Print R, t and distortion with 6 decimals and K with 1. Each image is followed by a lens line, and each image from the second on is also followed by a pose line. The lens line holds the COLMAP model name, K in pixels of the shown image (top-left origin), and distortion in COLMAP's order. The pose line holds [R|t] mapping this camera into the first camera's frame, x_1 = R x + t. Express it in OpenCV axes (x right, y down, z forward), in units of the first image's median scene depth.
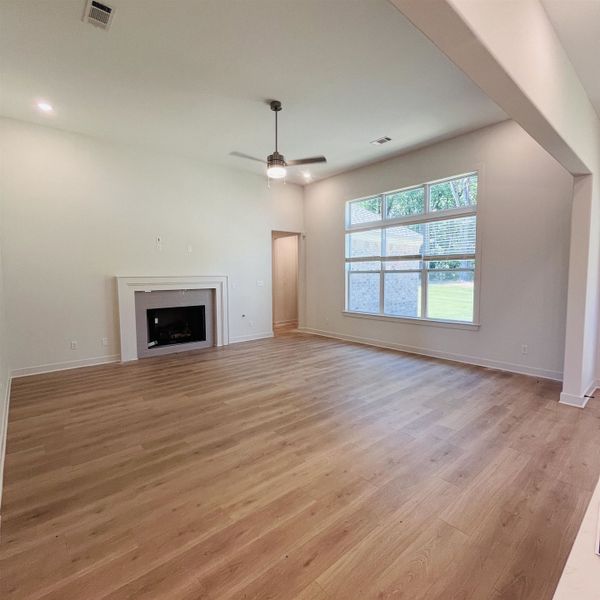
lens RADIAL K [[326.9, 0, 306.7], [0, 326.9, 298.6], [0, 0, 1]] dist [-0.001776, -0.000540]
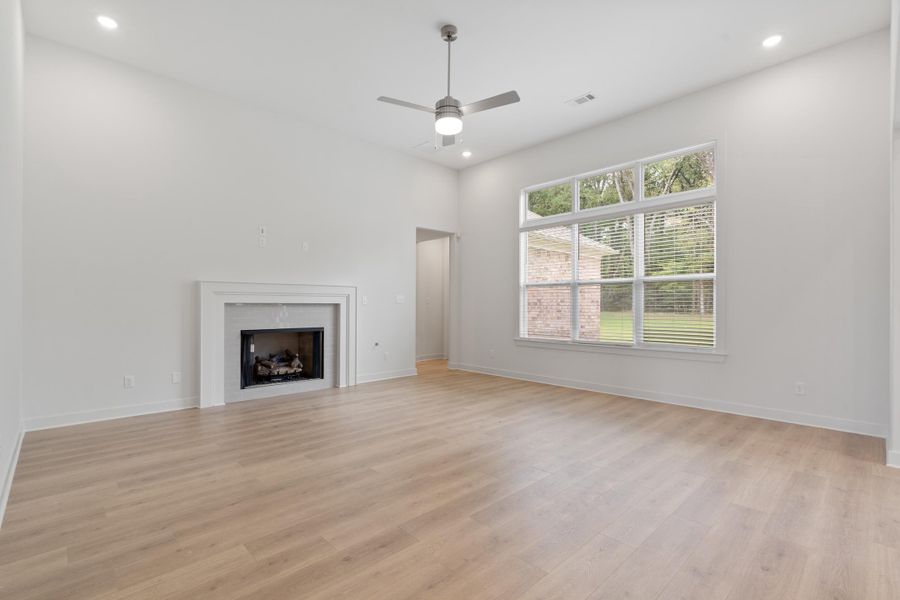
lens RADIAL K [[415.8, 0, 448.1], [0, 415.8, 302.6], [0, 0, 1]] dist [-0.002250, 0.000175]
pose [[0.999282, 0.009466, 0.036674, -0.107165], [-0.006525, 0.996815, -0.079479, 0.049074], [-0.037309, 0.079182, 0.996162, 0.137906]]
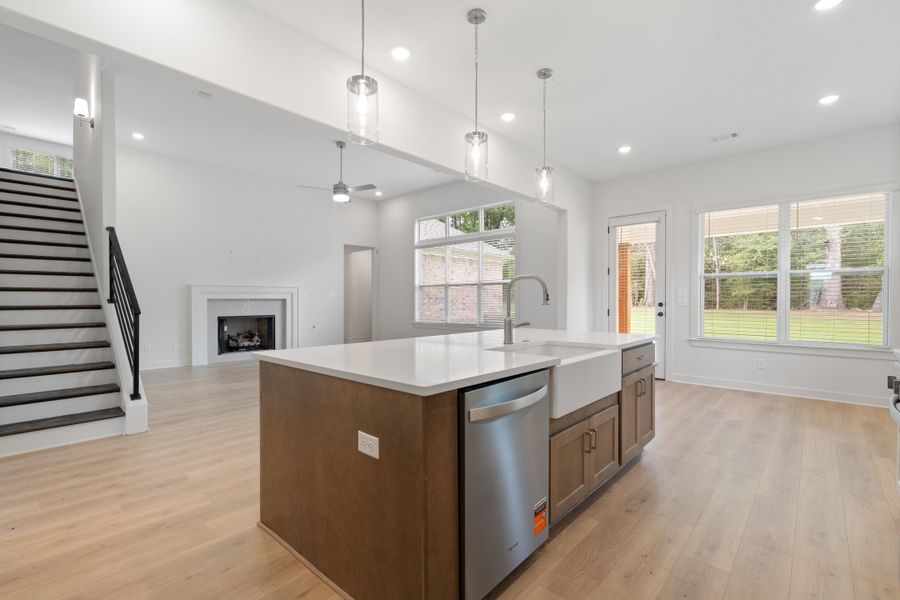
lens RADIAL K [[413.0, 0, 450.0], [0, 413.0, 300.0], [0, 0, 1]] dist [-0.003748, -0.000156]
pose [[0.994109, 0.004337, 0.108299, 0.128457], [0.003490, 0.997400, -0.071983, 0.092418], [-0.108330, 0.071937, 0.991509, -0.475425]]
